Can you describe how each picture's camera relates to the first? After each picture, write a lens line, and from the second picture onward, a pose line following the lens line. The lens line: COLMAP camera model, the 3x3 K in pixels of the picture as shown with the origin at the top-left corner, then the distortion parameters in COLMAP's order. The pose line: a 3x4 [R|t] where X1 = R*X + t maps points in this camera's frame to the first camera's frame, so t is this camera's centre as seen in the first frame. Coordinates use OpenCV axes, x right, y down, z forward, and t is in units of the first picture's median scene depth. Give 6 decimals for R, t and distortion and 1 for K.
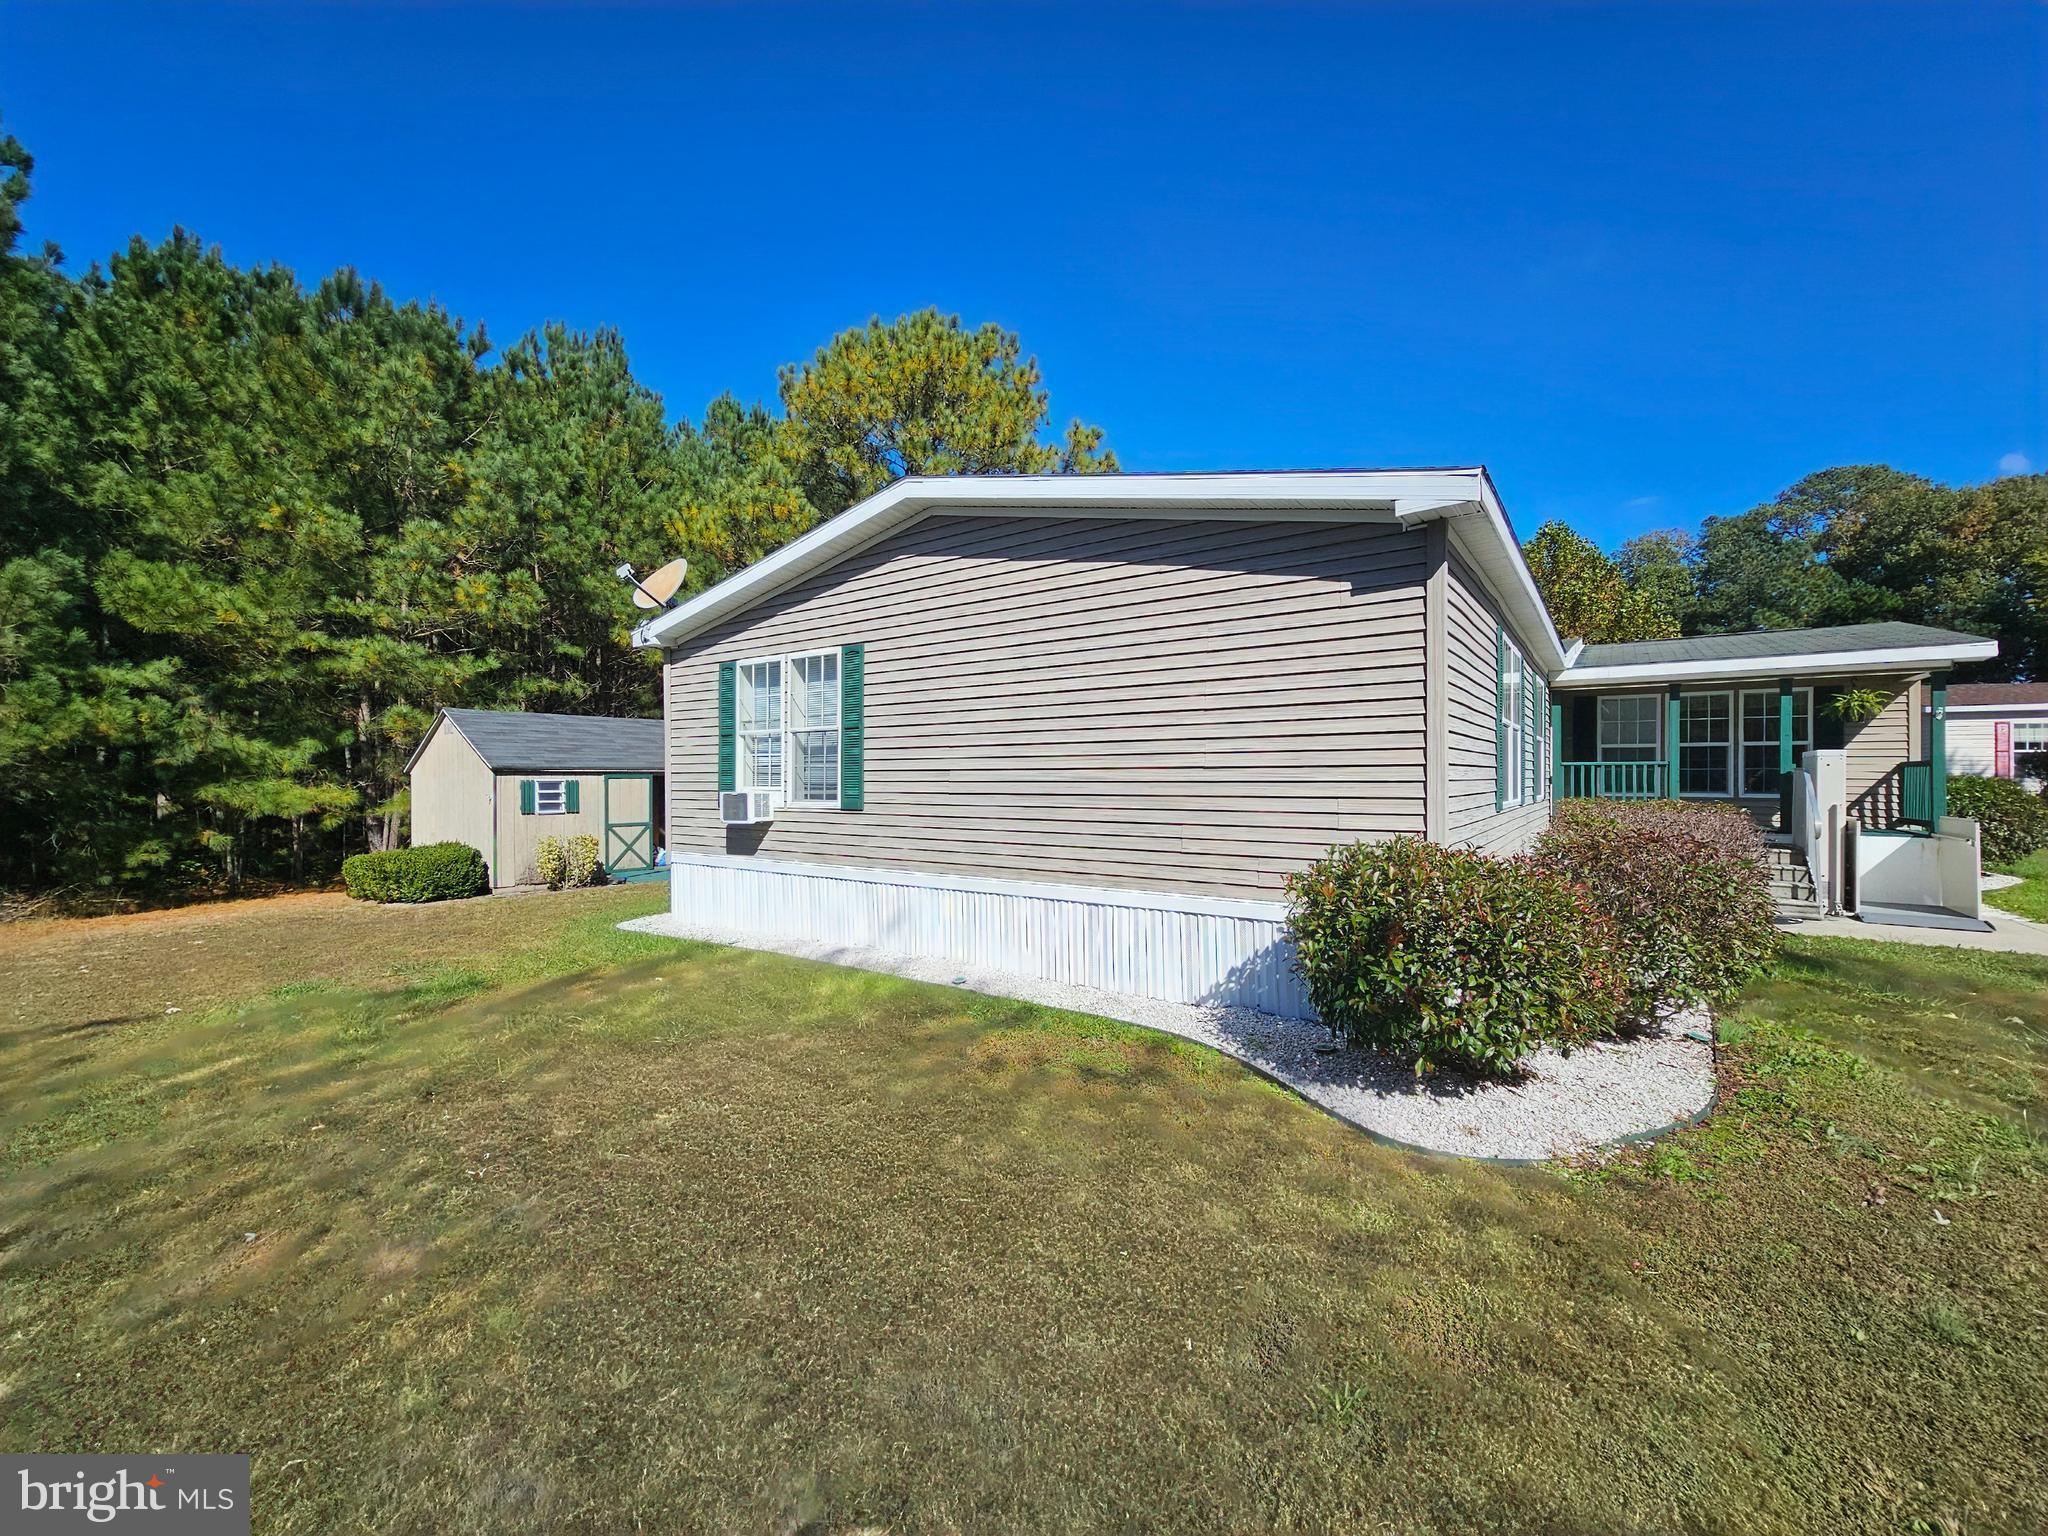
lens RADIAL K [[845.8, 0, 1024.0], [0, 845.8, 768.0], [0, 0, 1]] dist [0.008048, -0.000350]
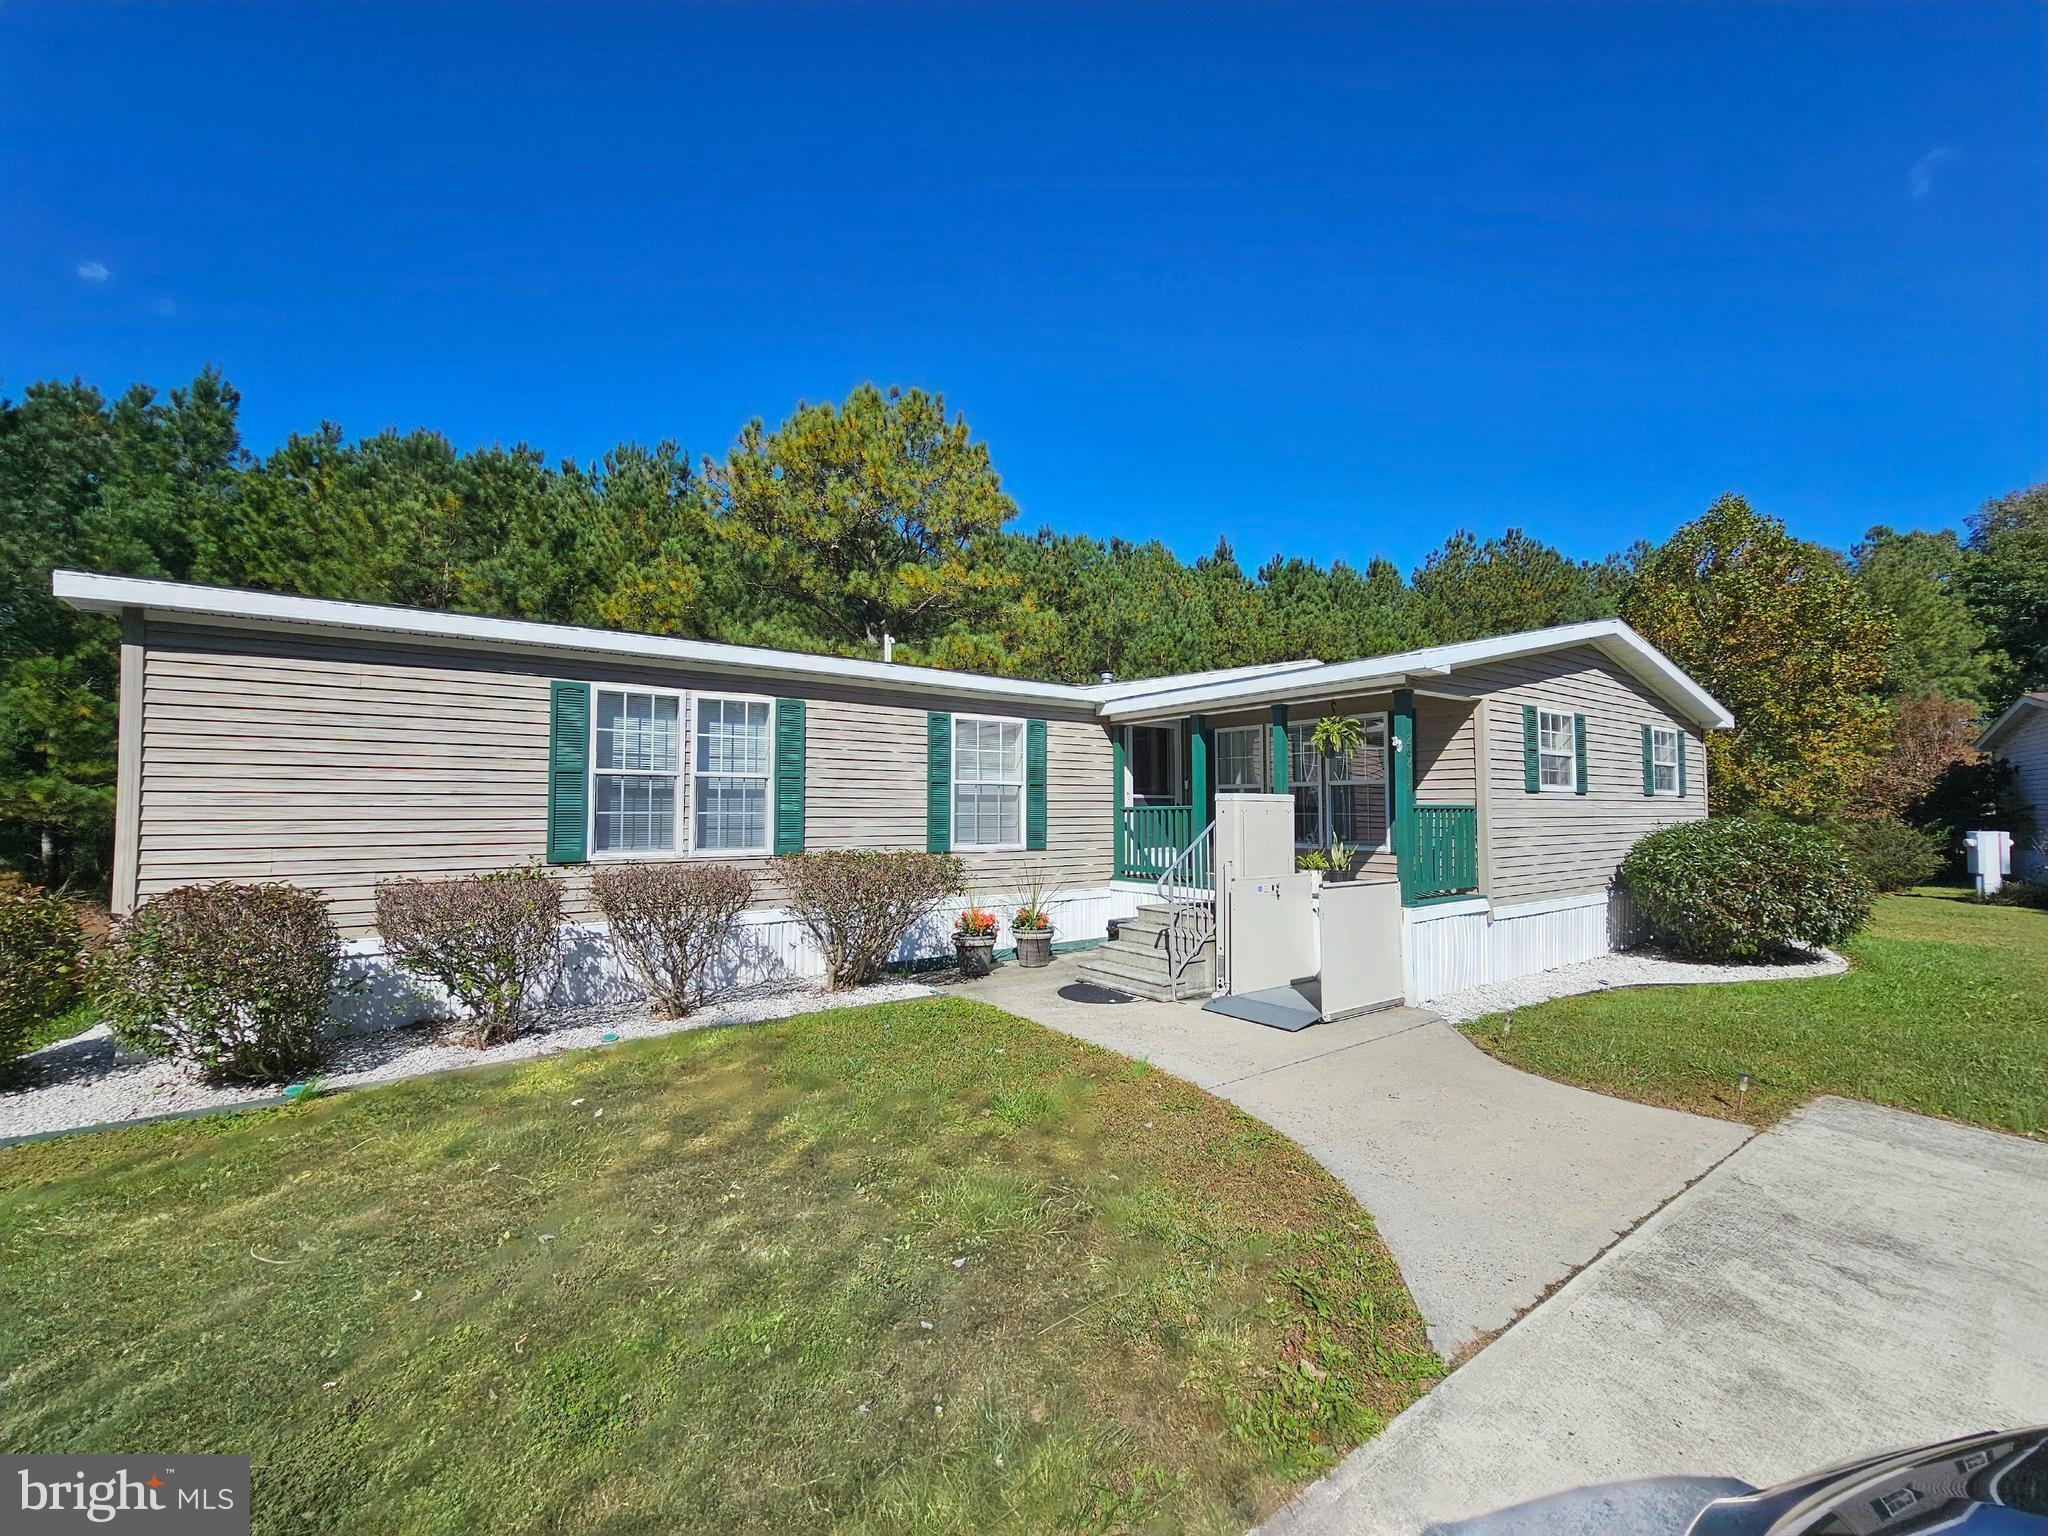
lens RADIAL K [[845.8, 0, 1024.0], [0, 845.8, 768.0], [0, 0, 1]] dist [0.008048, -0.000350]
pose [[0.949675, -0.018667, -0.312679, 0.506683], [0.003468, 0.998788, -0.049095, -0.002323], [0.313217, 0.045540, 0.948589, 0.077954]]
